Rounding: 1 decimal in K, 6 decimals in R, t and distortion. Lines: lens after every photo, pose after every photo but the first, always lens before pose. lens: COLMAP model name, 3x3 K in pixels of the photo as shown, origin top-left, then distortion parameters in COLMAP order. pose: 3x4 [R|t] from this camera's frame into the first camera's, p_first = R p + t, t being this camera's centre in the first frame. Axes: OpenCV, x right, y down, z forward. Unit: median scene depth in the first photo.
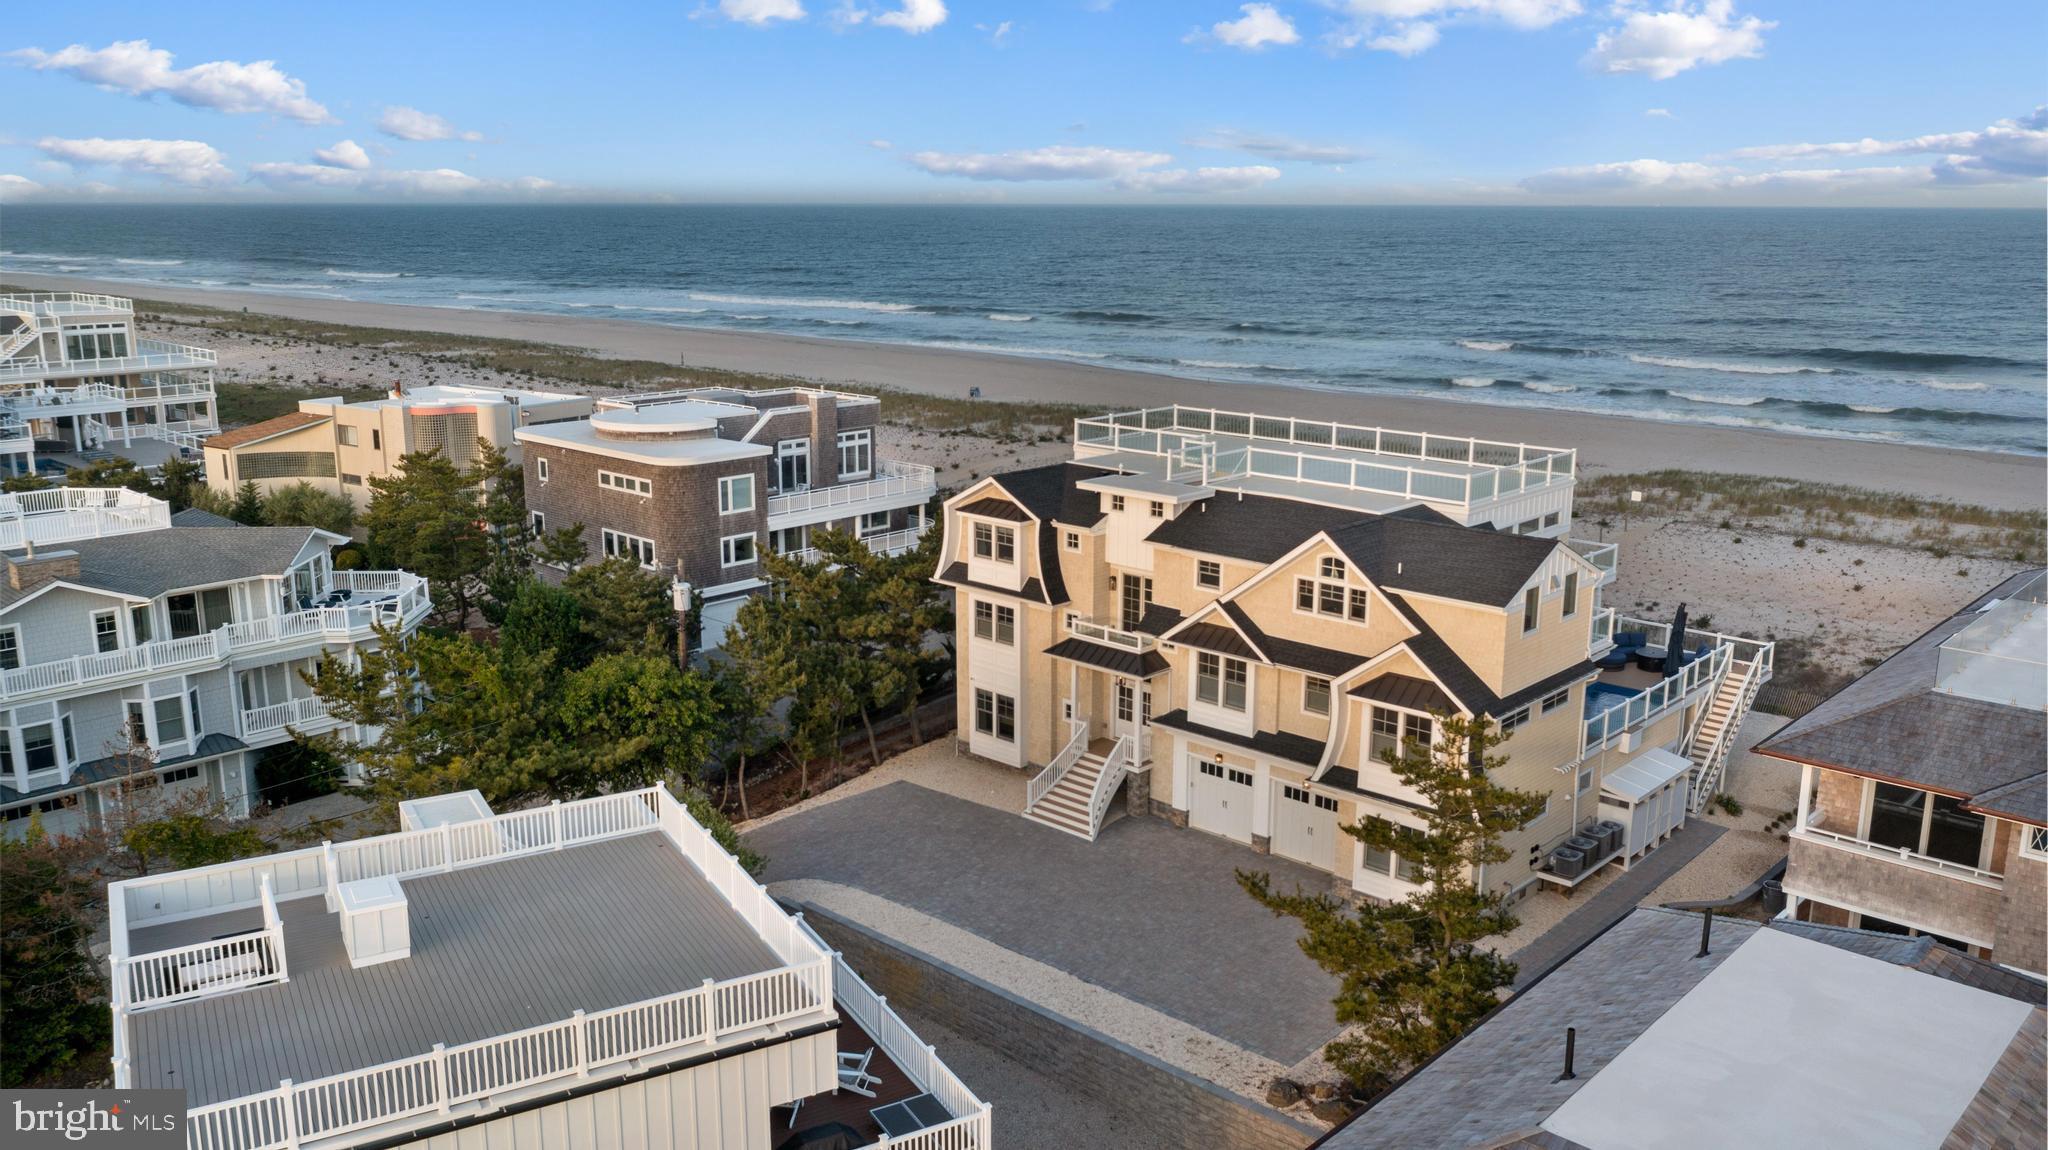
lens RADIAL K [[1638.1, 0, 1024.0], [0, 1638.1, 575.0], [0, 0, 1]] dist [-0.006264, 0.003046]
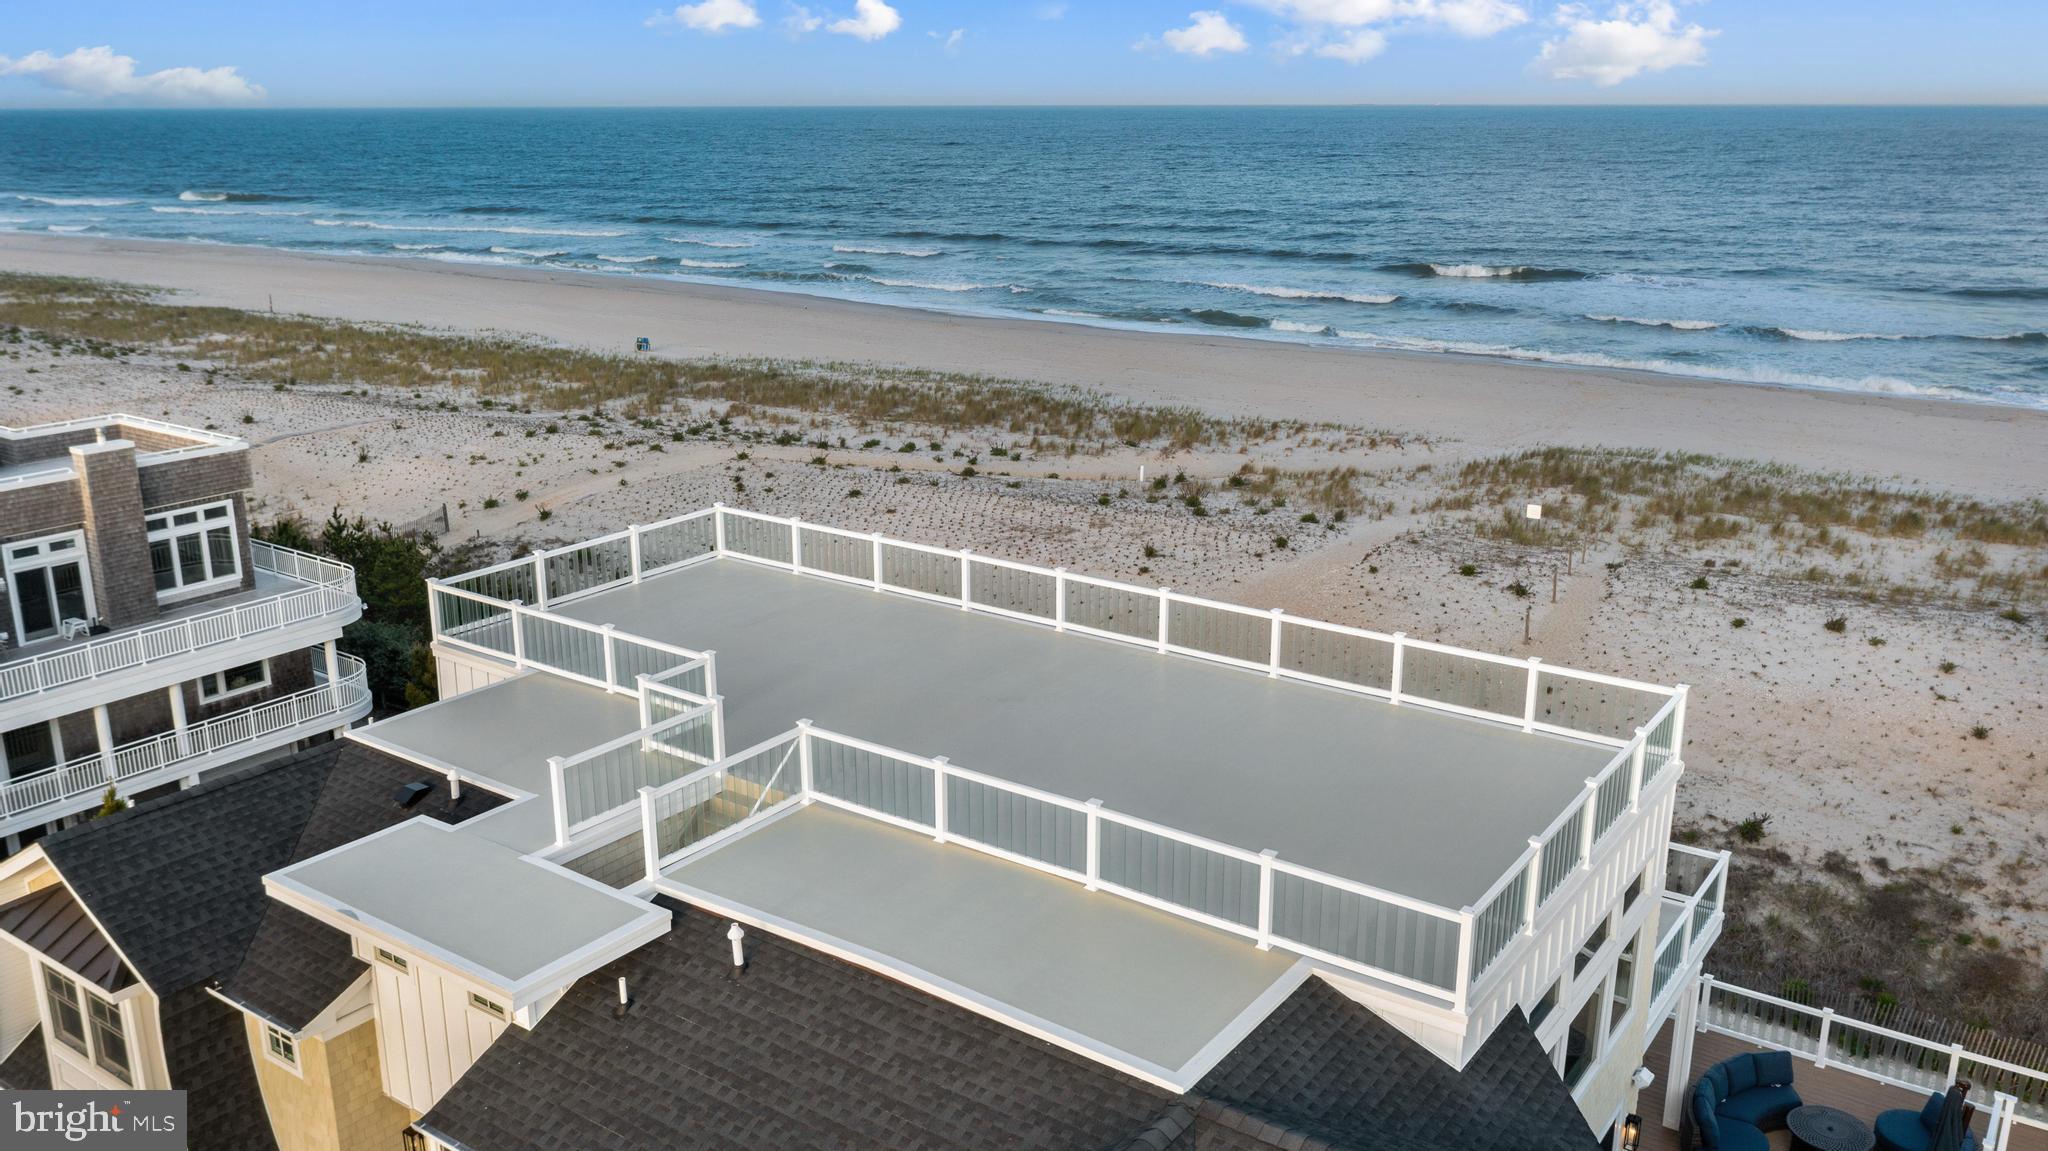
lens RADIAL K [[1638.1, 0, 1024.0], [0, 1638.1, 575.5], [0, 0, 1]] dist [-0.006264, 0.003046]
pose [[0.991299, -0.040952, 0.125101, 0.097851], [0.033928, 0.997753, 0.057765, -0.088556], [-0.127185, -0.053018, 0.990461, 0.448802]]
